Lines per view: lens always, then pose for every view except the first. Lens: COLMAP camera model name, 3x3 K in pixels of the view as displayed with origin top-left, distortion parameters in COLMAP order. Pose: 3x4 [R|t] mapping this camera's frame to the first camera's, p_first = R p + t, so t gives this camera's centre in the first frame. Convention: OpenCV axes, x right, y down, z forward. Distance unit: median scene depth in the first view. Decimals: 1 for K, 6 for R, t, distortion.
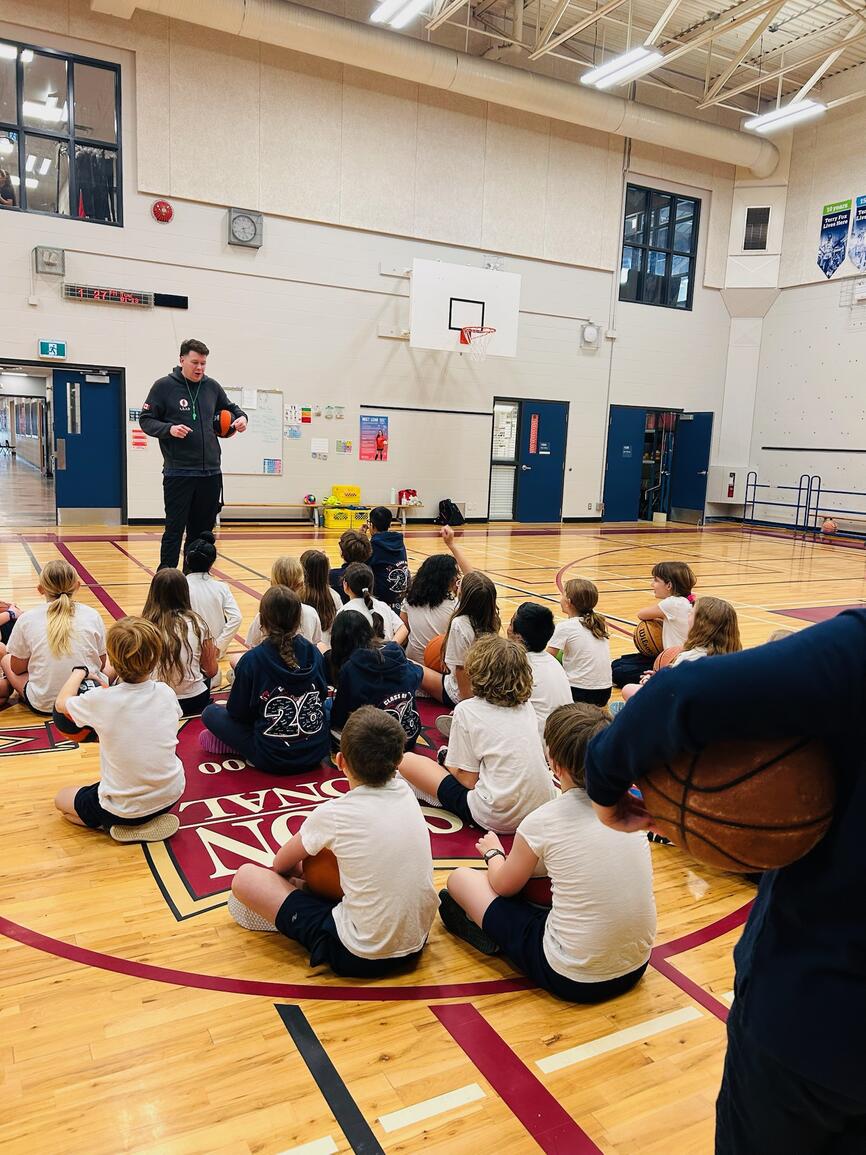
lens RADIAL K [[873.5, 0, 435.7], [0, 873.5, 573.7], [0, 0, 1]] dist [0.052478, -0.055578]
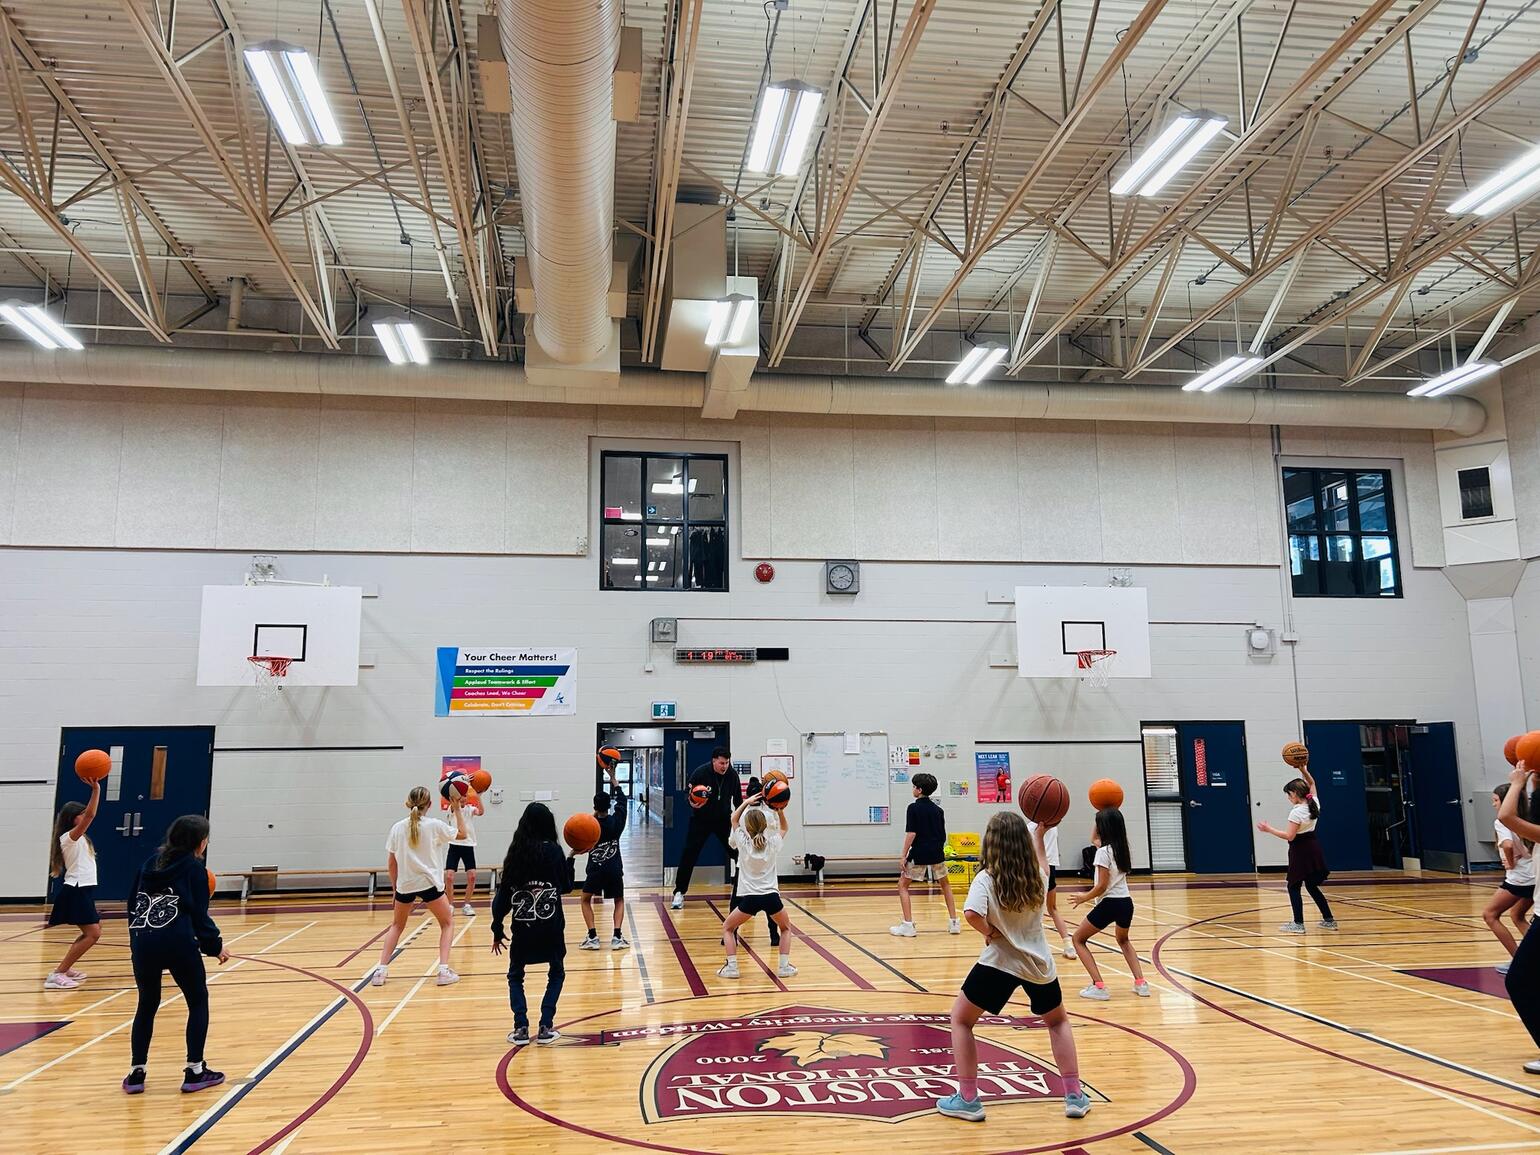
lens RADIAL K [[1164.7, 0, 767.8], [0, 1164.7, 578.3], [0, 0, 1]] dist [0.052478, -0.055578]
pose [[0.937746, -0.107254, -0.330346, 0.134215], [-0.000539, 0.950676, -0.310185, 0.021583], [0.347321, 0.291053, 0.891435, -0.204743]]
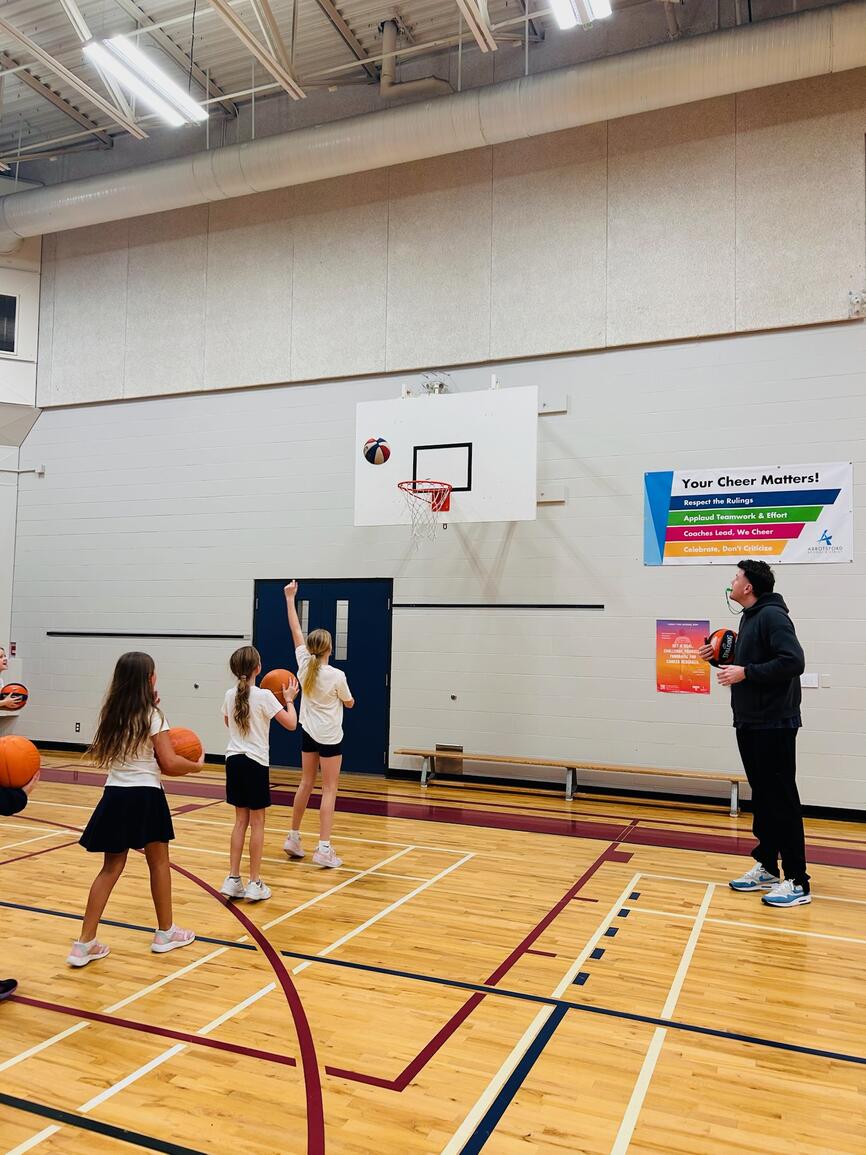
lens RADIAL K [[873.5, 0, 429.5], [0, 873.5, 591.3], [0, 0, 1]] dist [0.052478, -0.055578]
pose [[0.626349, -0.070051, -0.776389, -0.178773], [-0.108528, 0.978419, -0.175835, -0.060661], [0.771951, 0.194394, 0.605230, 0.255008]]
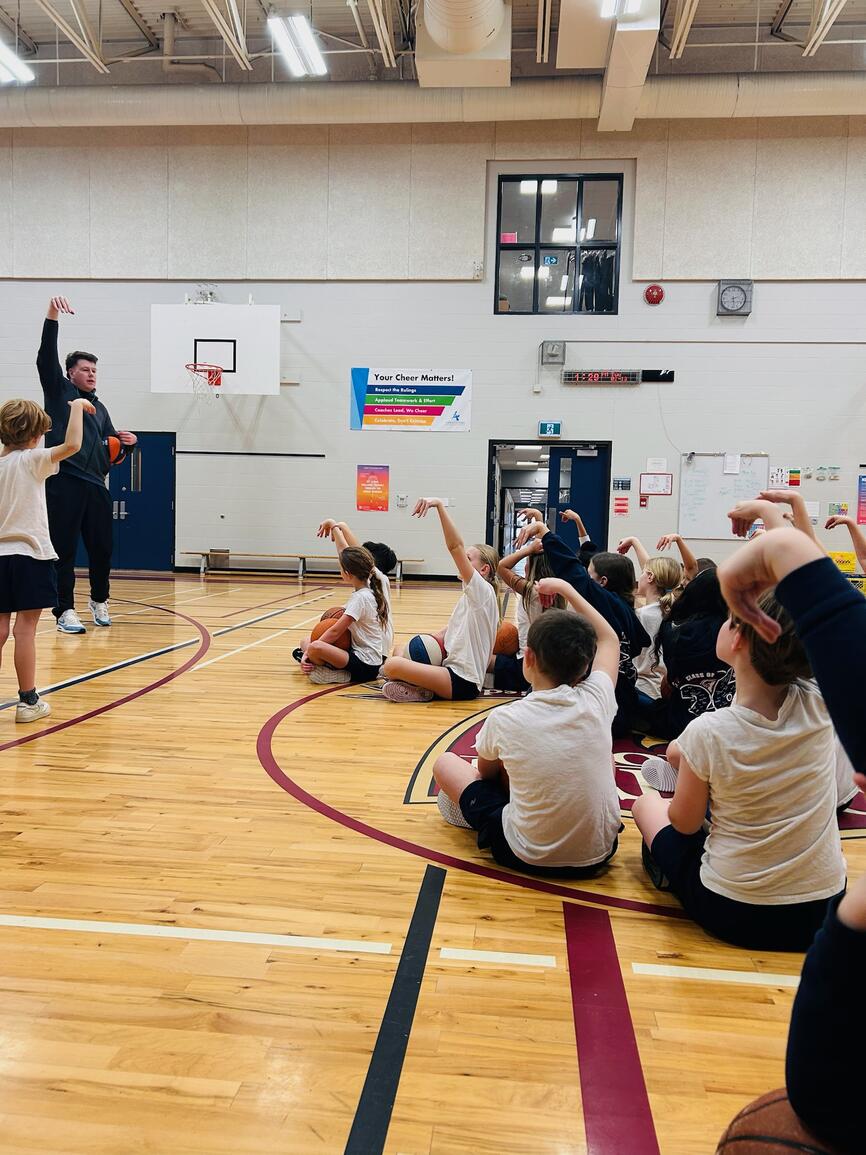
lens RADIAL K [[873.5, 0, 441.7], [0, 873.5, 575.9], [0, 0, 1]] dist [0.052478, -0.055578]
pose [[0.829380, 0.012720, -0.558540, 0.068968], [-0.076313, 0.992950, -0.090705, 0.039586], [0.553449, 0.117853, 0.824503, 0.016363]]
